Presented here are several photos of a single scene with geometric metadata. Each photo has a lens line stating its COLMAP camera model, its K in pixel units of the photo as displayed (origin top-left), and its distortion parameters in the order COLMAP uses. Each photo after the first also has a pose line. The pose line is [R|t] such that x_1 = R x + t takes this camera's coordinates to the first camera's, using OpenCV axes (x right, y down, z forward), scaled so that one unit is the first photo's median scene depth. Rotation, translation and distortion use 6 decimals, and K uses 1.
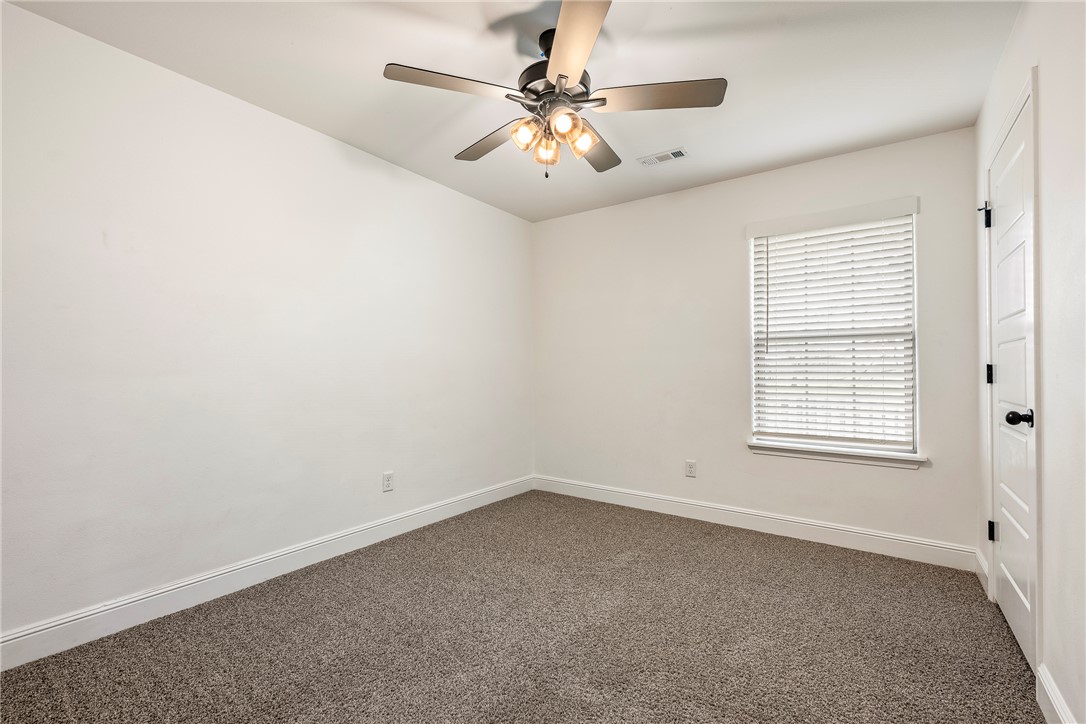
lens RADIAL K [[463.8, 0, 543.0], [0, 463.8, 362.0], [0, 0, 1]] dist [-0.001866, -0.000140]
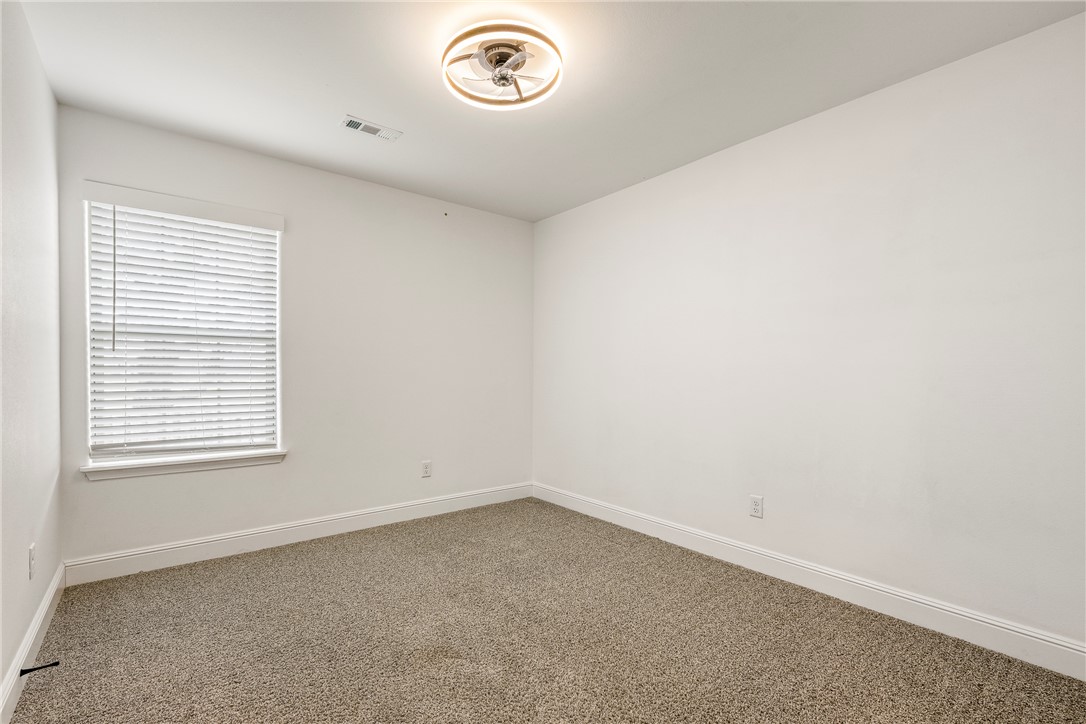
lens RADIAL K [[483.2, 0, 541.3], [0, 483.2, 362.3], [0, 0, 1]] dist [-0.000037, 0.000168]
pose [[0.279393, 0.017123, 0.960024, -0.108720], [-0.016589, 0.999778, -0.013005, 0.000512], [-0.960033, -0.012292, 0.279615, 0.076591]]
